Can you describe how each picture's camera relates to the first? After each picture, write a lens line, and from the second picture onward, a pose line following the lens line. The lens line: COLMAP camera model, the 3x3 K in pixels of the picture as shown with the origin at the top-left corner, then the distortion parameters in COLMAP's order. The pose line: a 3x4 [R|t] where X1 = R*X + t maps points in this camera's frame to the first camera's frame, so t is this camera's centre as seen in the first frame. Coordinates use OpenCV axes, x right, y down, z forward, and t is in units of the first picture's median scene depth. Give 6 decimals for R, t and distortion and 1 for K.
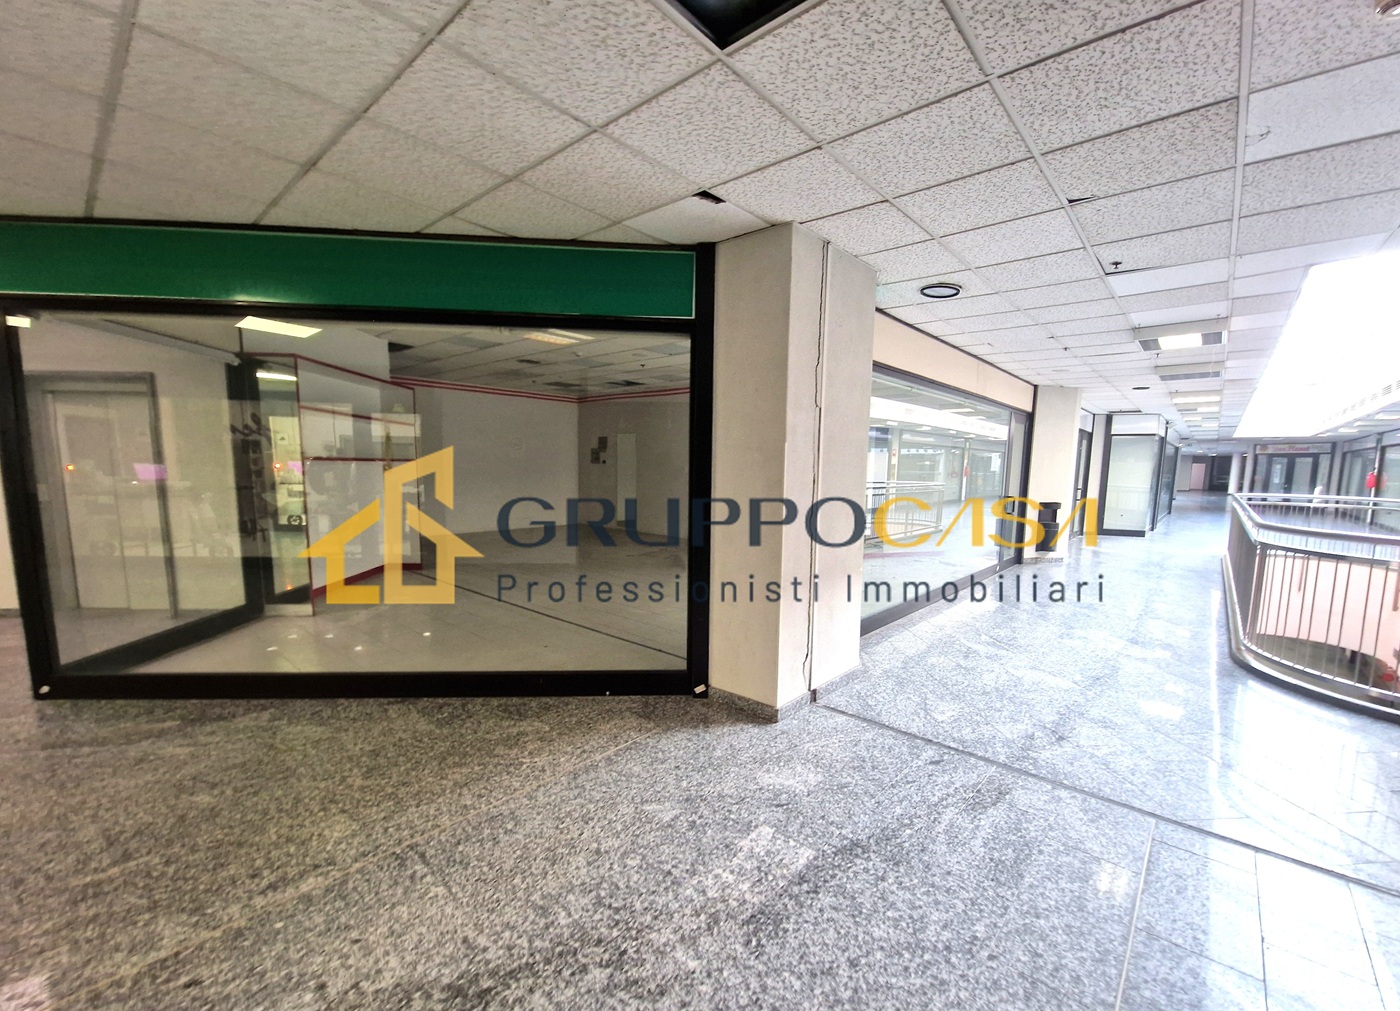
lens RADIAL K [[568.7, 0, 695.5], [0, 568.7, 532.8], [0, 0, 1]] dist [0.011577, -0.006670]
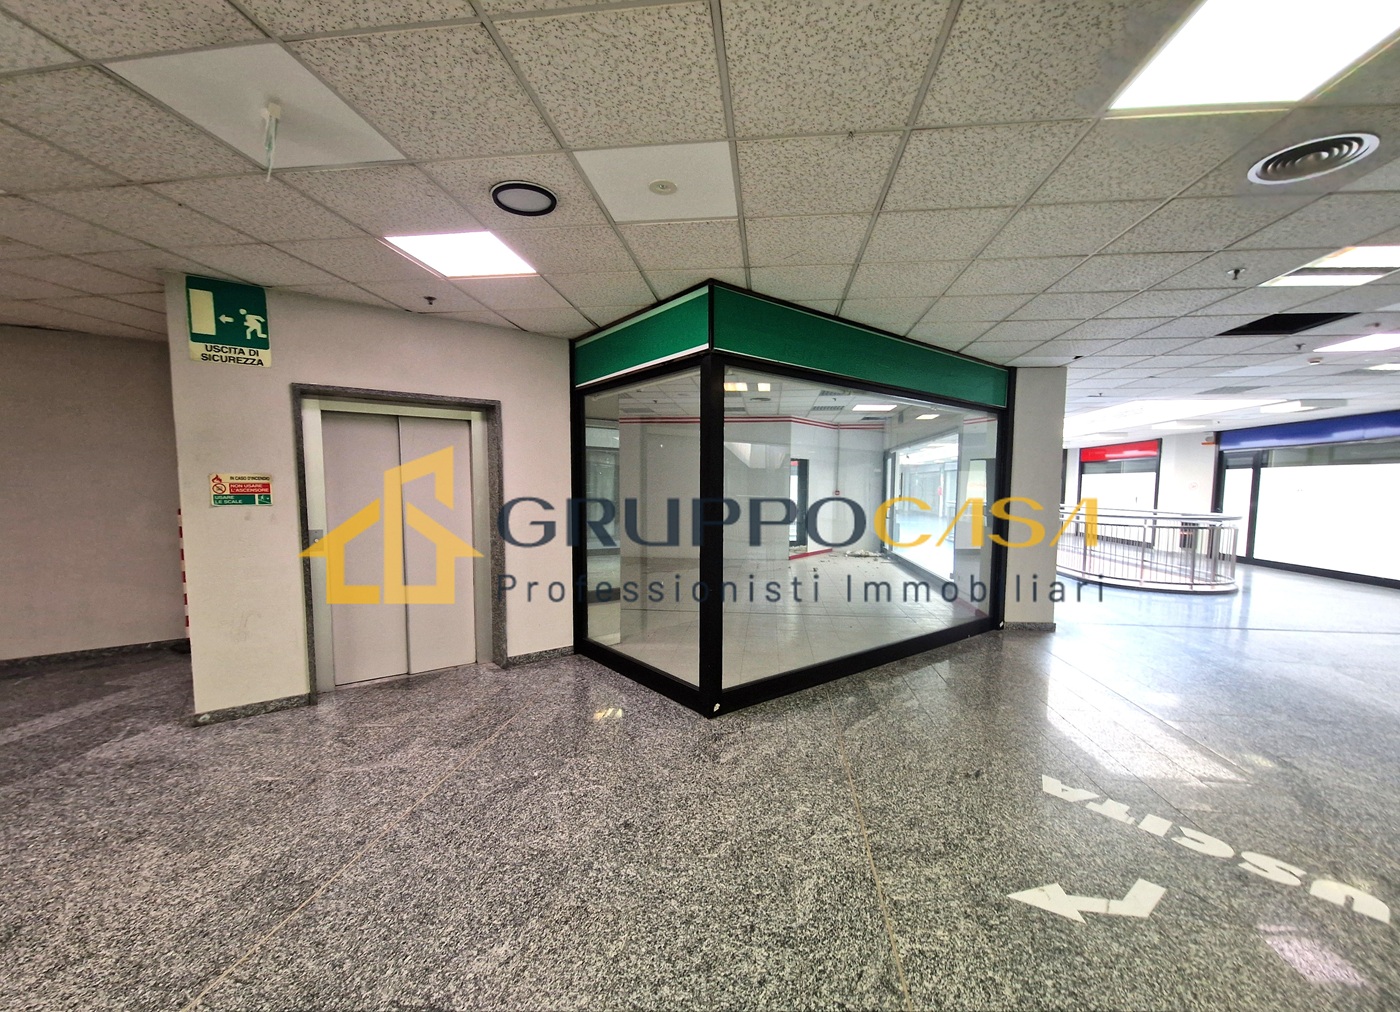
lens RADIAL K [[553.5, 0, 738.5], [0, 553.5, 531.6], [0, 0, 1]] dist [0.008725, -0.006078]
pose [[0.818840, -0.059704, 0.570909, -1.665517], [0.076640, 0.997043, -0.005655, -0.050733], [-0.568883, 0.048385, 0.820994, 0.089197]]
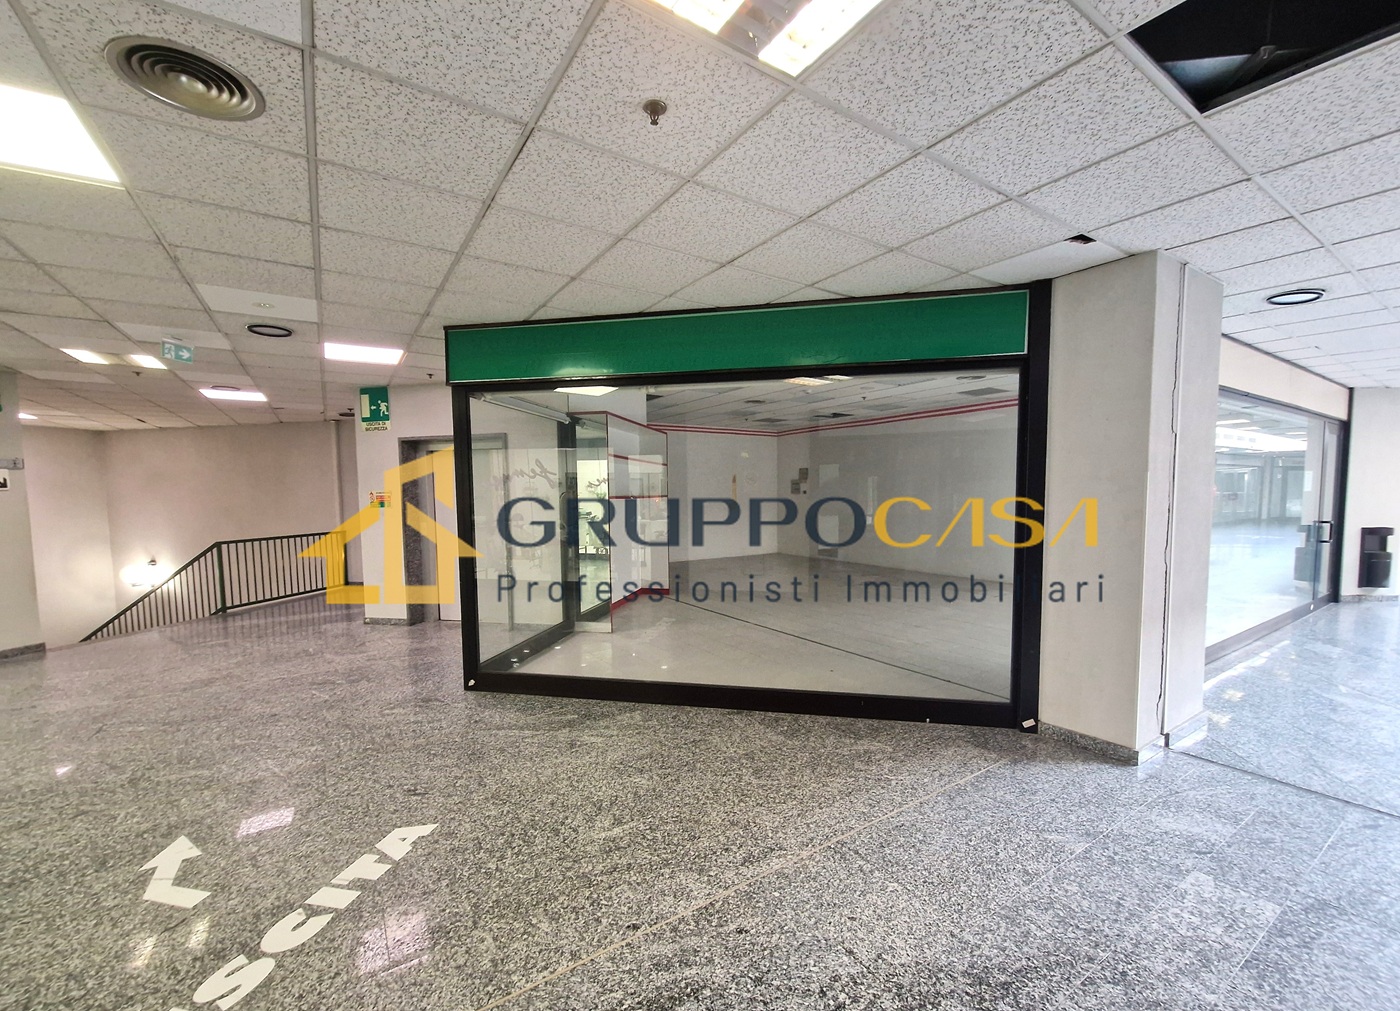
lens RADIAL K [[568.7, 0, 695.5], [0, 568.7, 532.8], [0, 0, 1]] dist [0.011577, -0.006670]
pose [[0.965944, -0.007734, -0.258637, -0.312805], [-0.004950, 0.998818, -0.048353, -0.003612], [0.258705, 0.047987, 0.964764, -0.122859]]
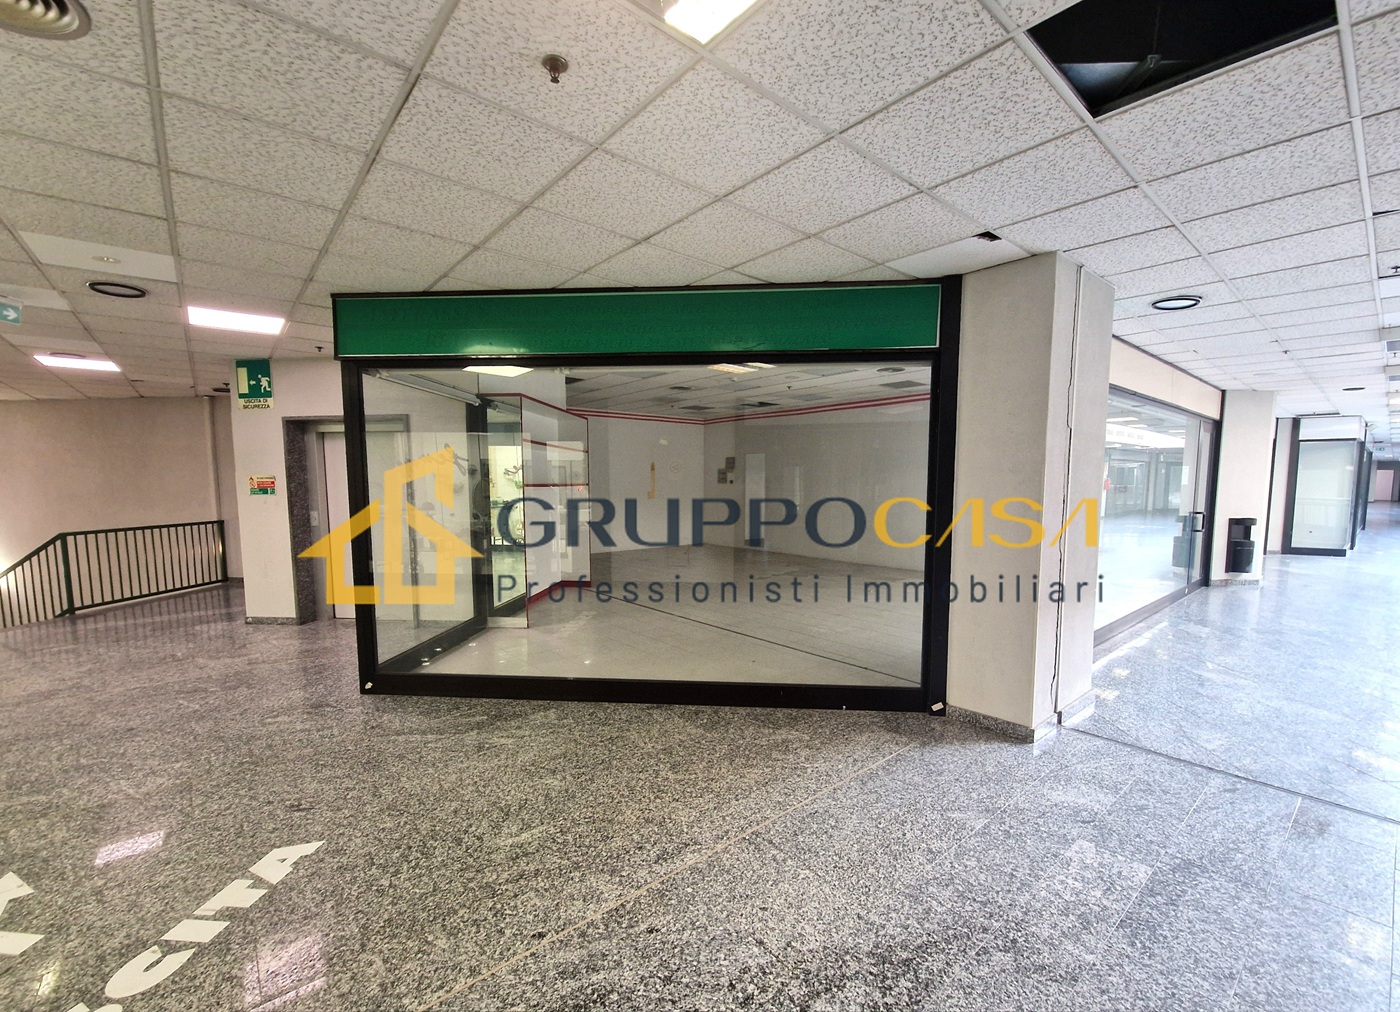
lens RADIAL K [[582.4, 0, 691.9], [0, 582.4, 534.9], [0, 0, 1]] dist [0.011264, -0.006038]
pose [[0.989688, -0.004754, -0.143161, -0.296858], [0.000734, 0.999604, -0.028118, -0.003584], [0.143238, 0.027723, 0.989300, -0.110476]]
